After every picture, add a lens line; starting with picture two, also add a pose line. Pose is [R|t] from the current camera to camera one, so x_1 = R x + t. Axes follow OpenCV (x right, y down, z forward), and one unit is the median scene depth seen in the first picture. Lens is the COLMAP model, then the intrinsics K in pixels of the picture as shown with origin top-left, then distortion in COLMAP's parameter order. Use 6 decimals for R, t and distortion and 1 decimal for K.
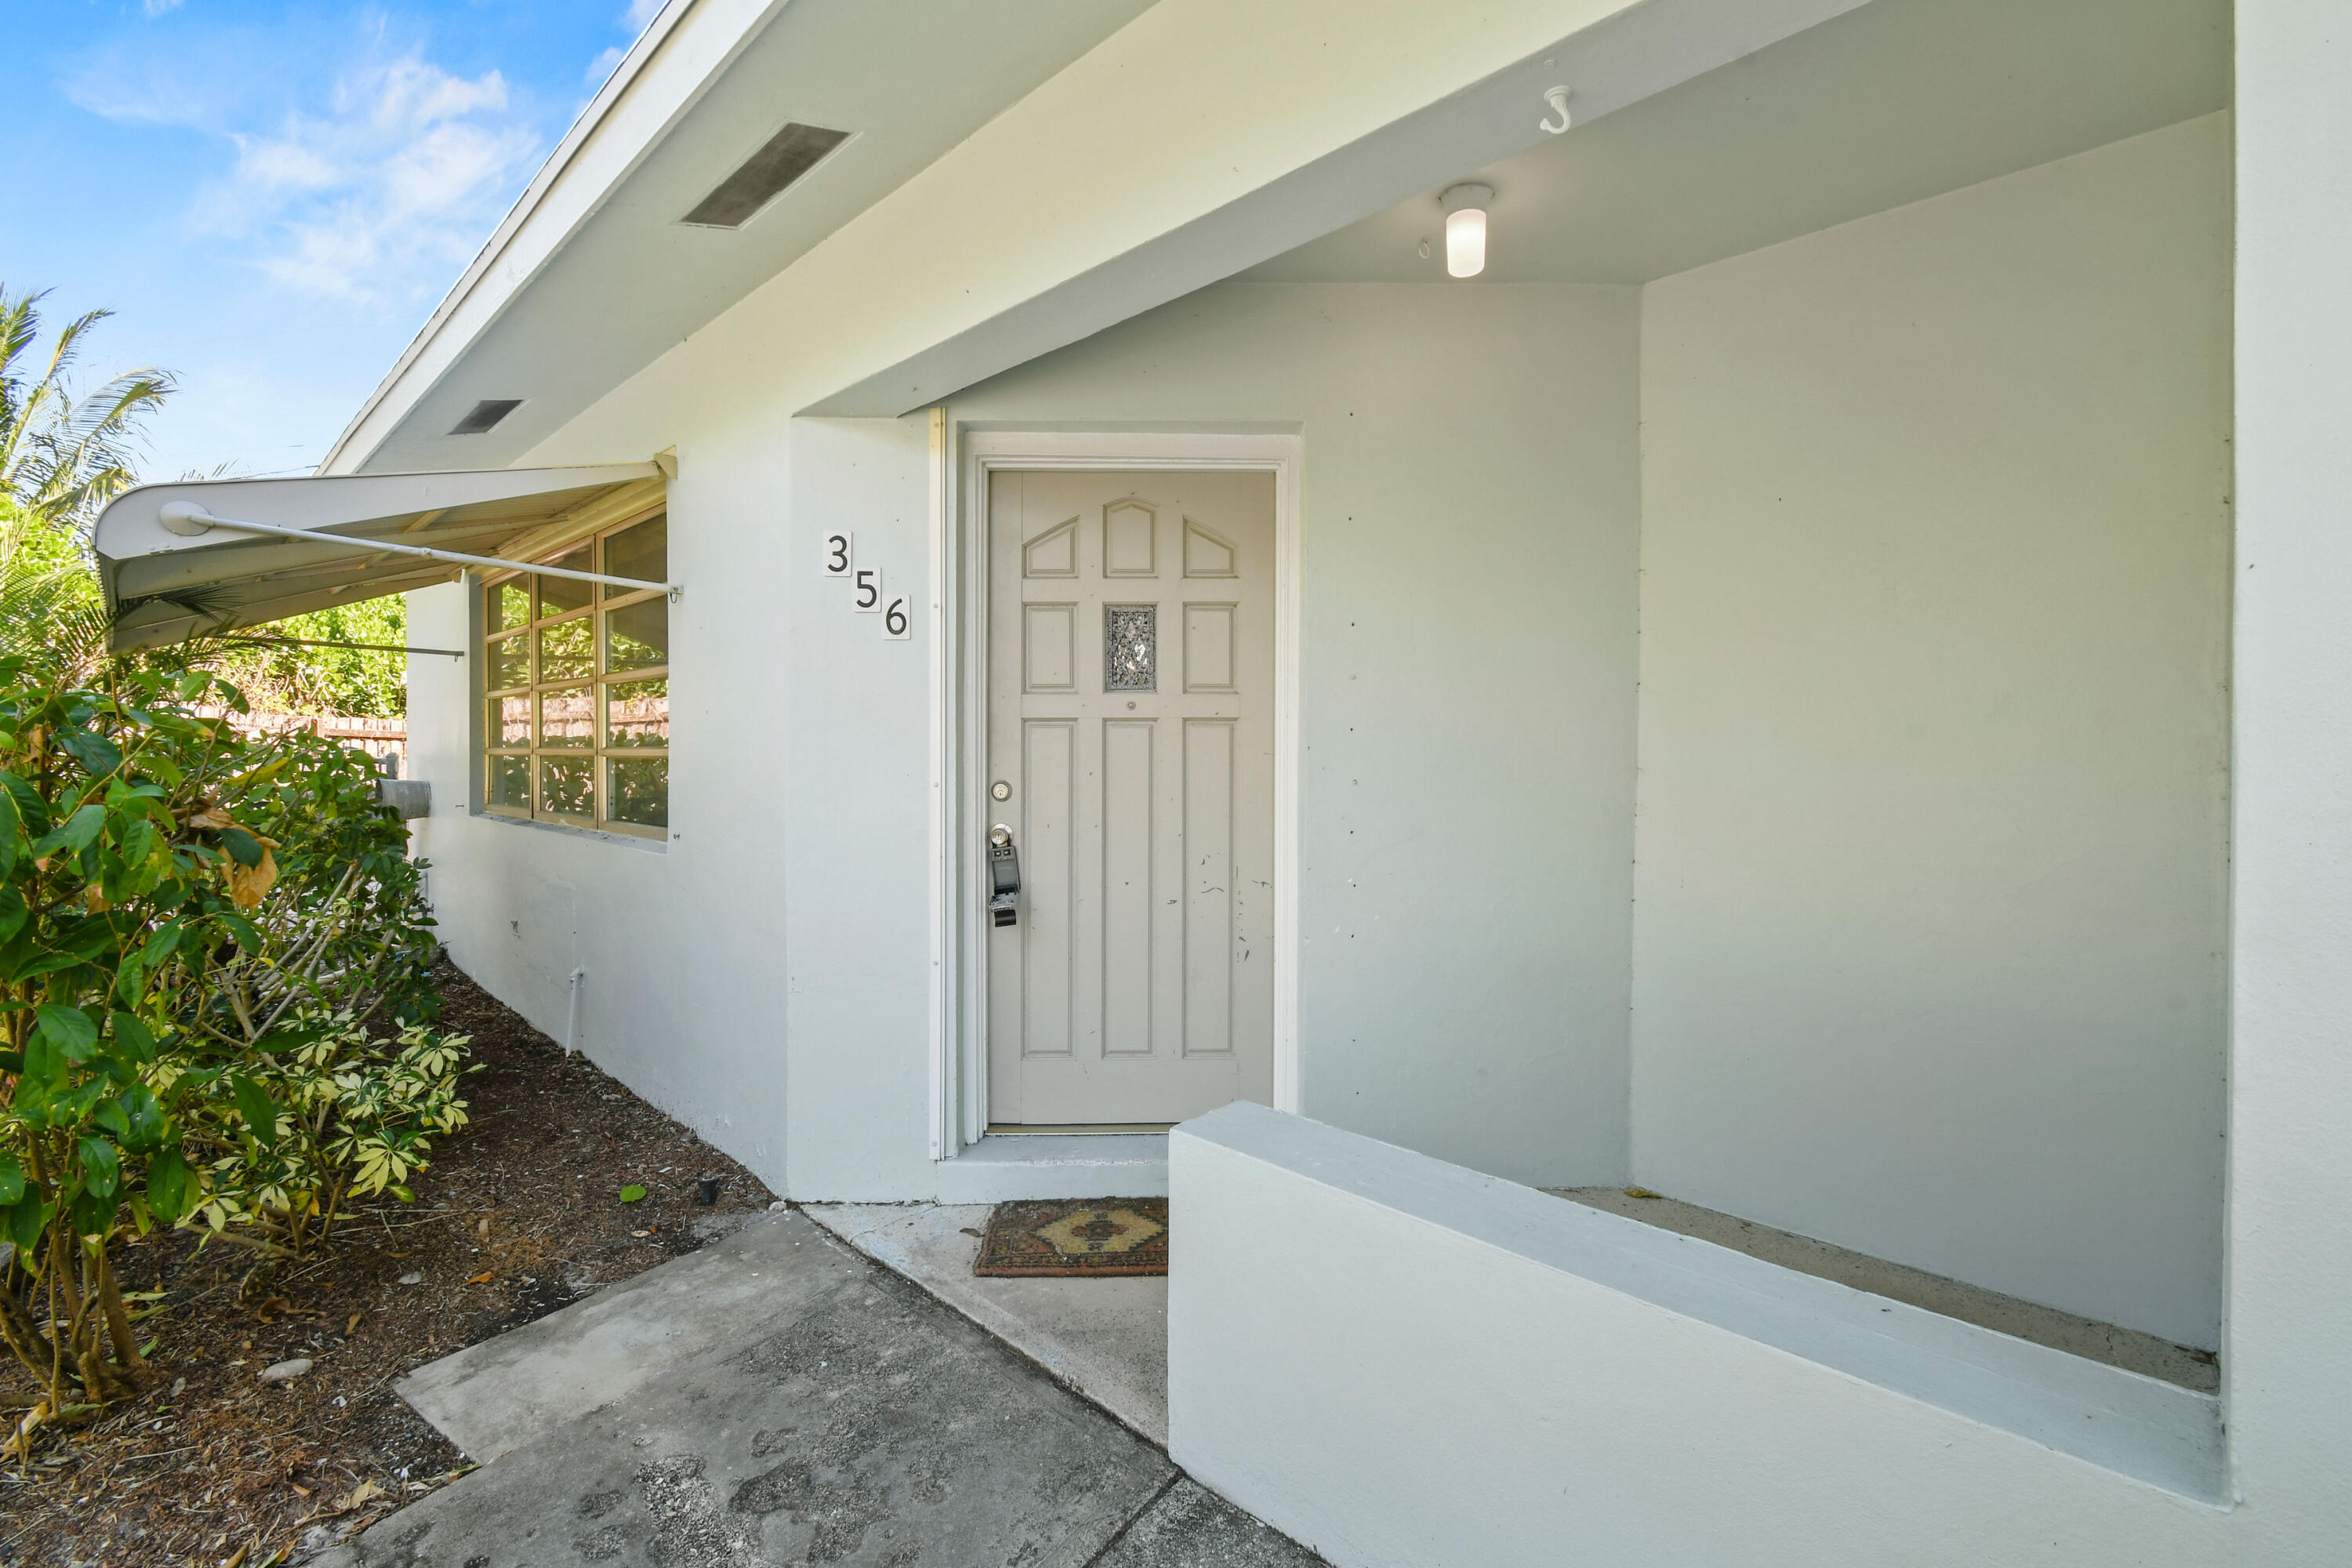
lens RADIAL K [[1036.4, 0, 1178.3], [0, 1036.4, 761.0], [0, 0, 1]] dist [0.010903, -0.005105]
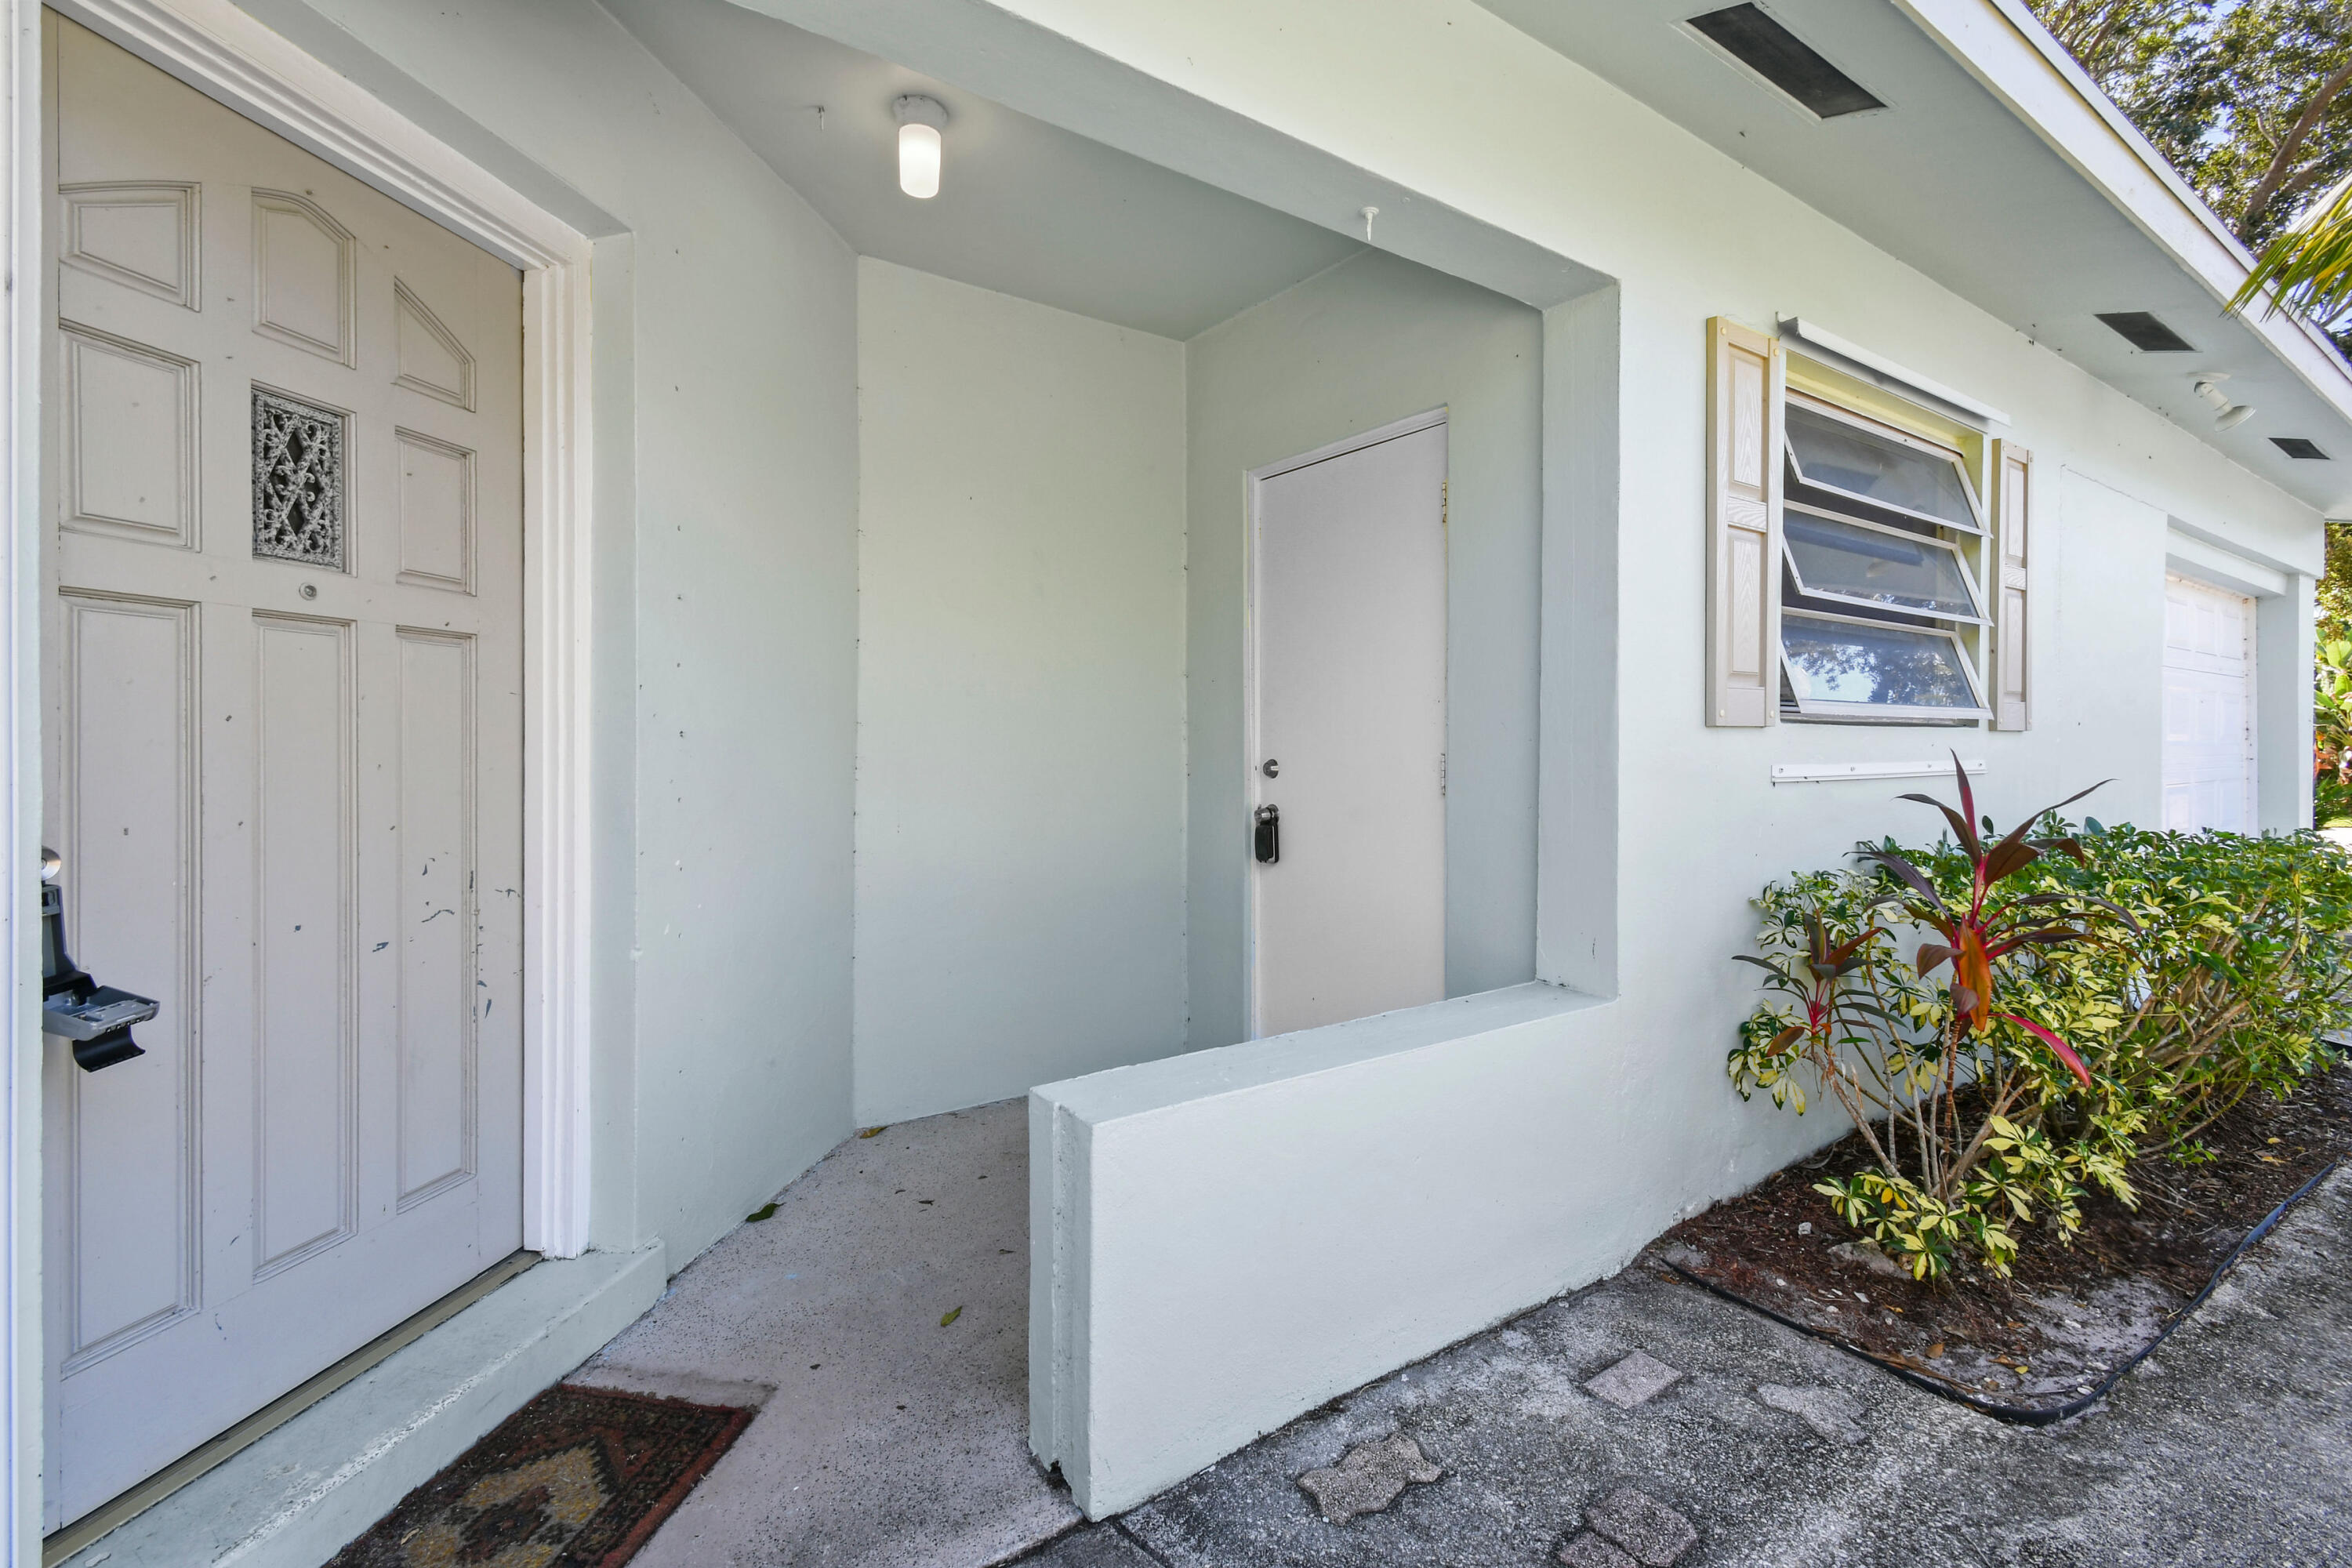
lens RADIAL K [[1060.6, 0, 1179.3], [0, 1060.6, 747.0], [0, 0, 1]] dist [0.006635, -0.006709]
pose [[0.178907, -0.005900, 0.983848, -0.500414], [0.005510, 0.999972, 0.004995, 0.025941], [-0.983851, 0.004527, 0.178934, 0.466894]]
